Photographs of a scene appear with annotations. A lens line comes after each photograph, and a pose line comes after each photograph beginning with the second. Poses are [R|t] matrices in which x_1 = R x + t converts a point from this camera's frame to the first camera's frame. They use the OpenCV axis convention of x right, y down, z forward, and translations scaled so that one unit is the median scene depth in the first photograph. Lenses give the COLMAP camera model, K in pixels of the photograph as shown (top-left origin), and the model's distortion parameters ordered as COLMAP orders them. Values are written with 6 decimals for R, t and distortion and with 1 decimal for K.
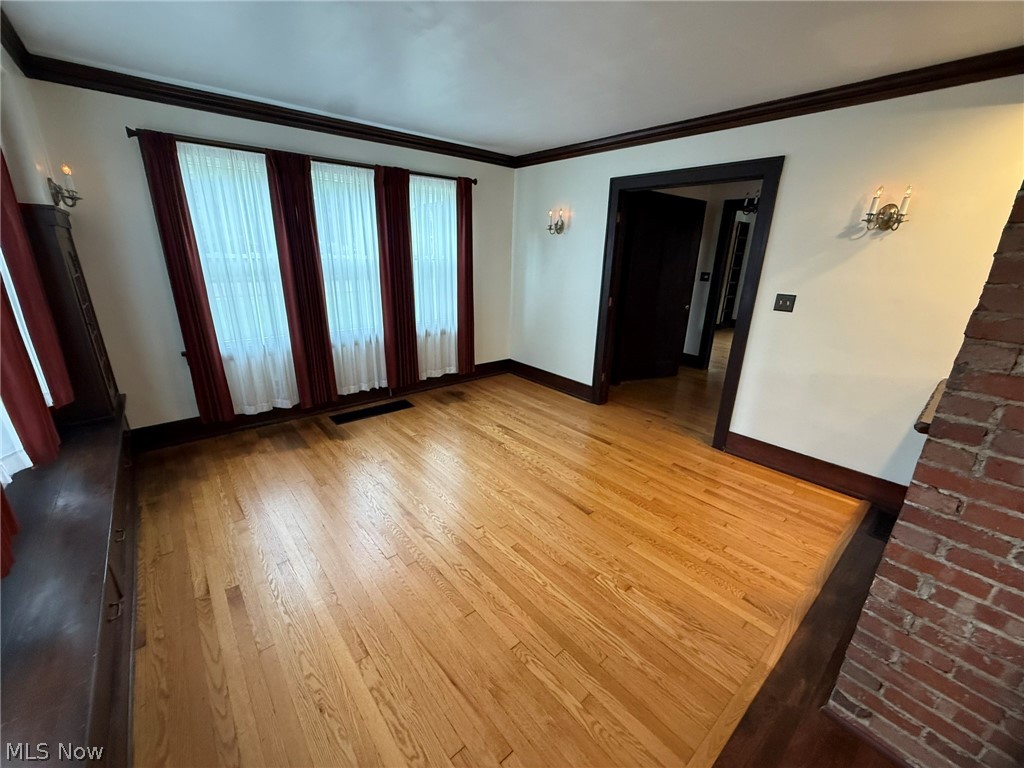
lens RADIAL K [[407.1, 0, 509.7], [0, 407.1, 385.8], [0, 0, 1]] dist [0.000098, -0.000001]
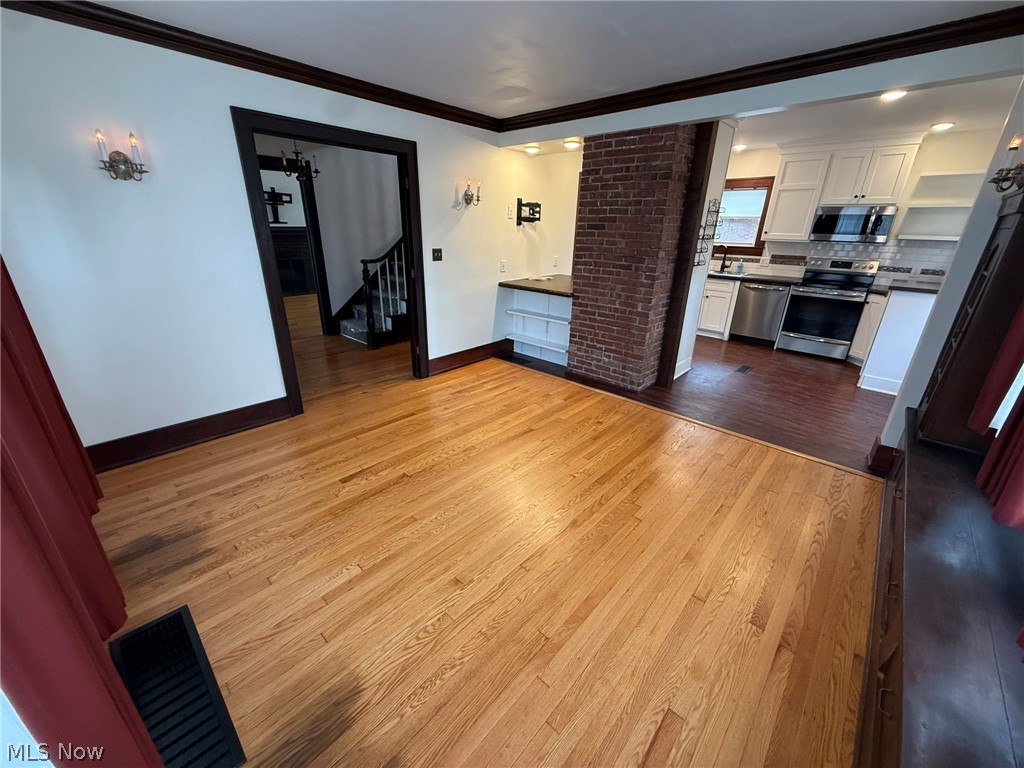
lens RADIAL K [[407.1, 0, 510.8], [0, 407.1, 384.2], [0, 0, 1]] dist [0.000098, -0.000001]
pose [[-0.119733, -0.386750, 0.914379, -0.687180], [0.289268, 0.867454, 0.404780, -0.263540], [-0.949731, 0.312966, 0.008012, 0.751577]]
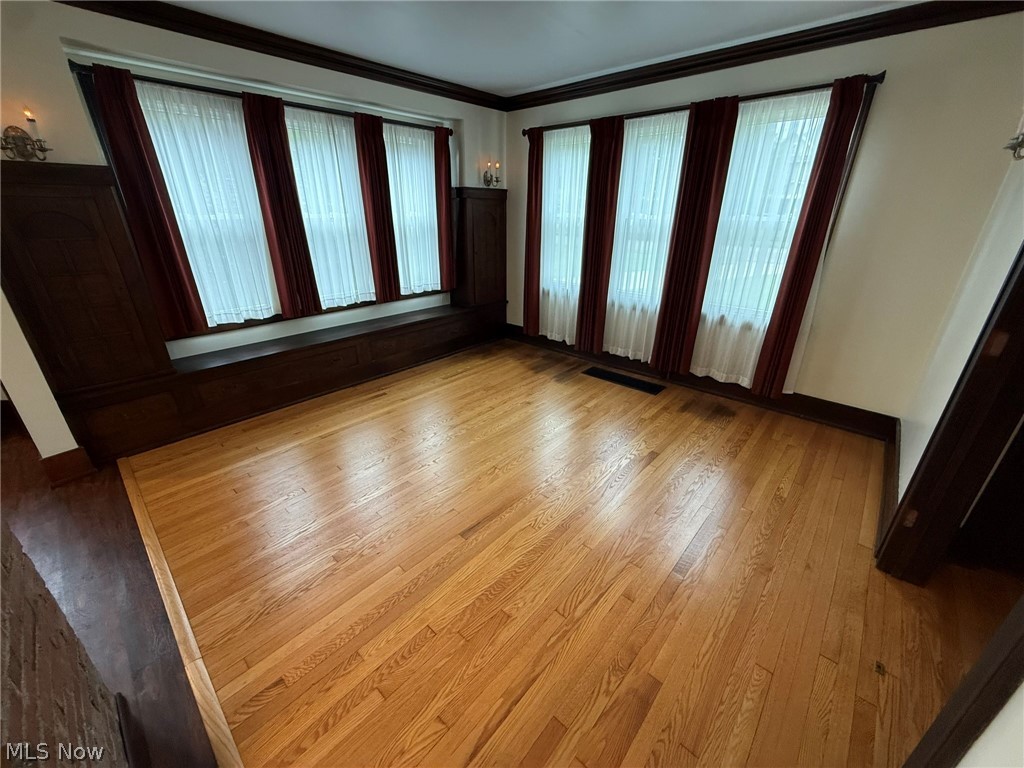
lens RADIAL K [[407.1, 0, 510.0], [0, 407.1, 384.7], [0, 0, 1]] dist [0.000098, -0.000001]
pose [[0.130477, 0.373682, -0.918334, 0.626948], [-0.312384, 0.894569, 0.319629, -0.182277], [0.940953, 0.245169, 0.233453, 0.615207]]
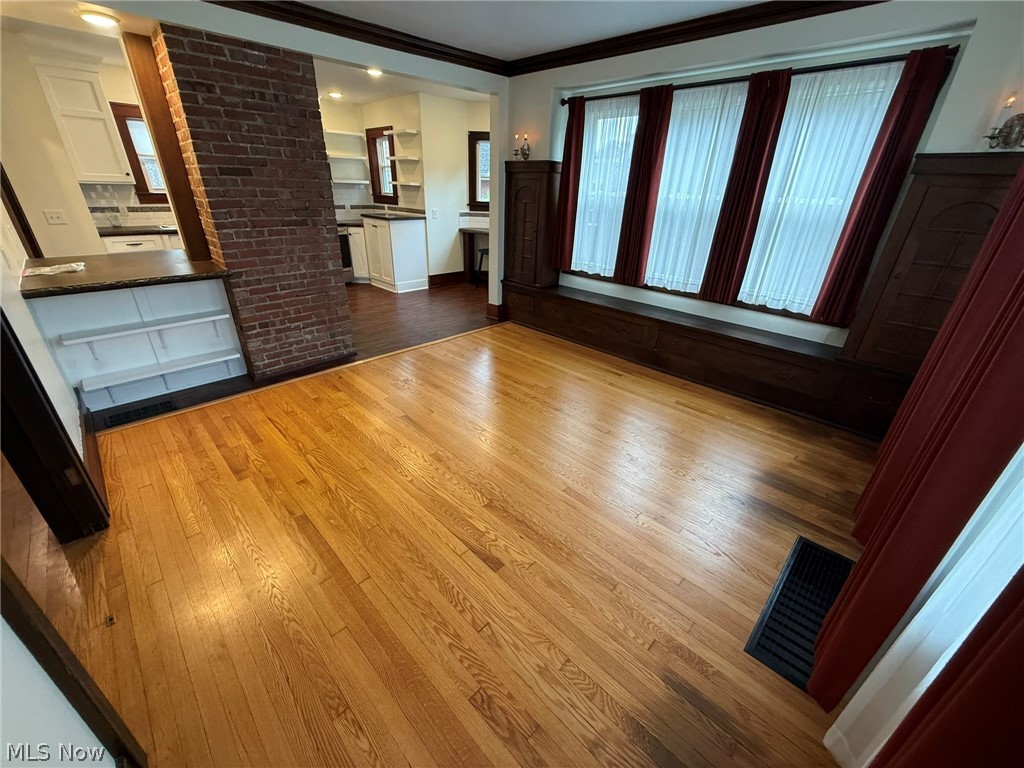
lens RADIAL K [[407.1, 0, 509.3], [0, 407.1, 384.3], [0, 0, 1]] dist [0.000098, -0.000001]
pose [[-0.995430, -0.009261, -0.095047, 0.008431], [-0.072957, 0.715951, 0.694328, -0.420852], [0.061619, 0.698089, -0.713355, 1.319464]]
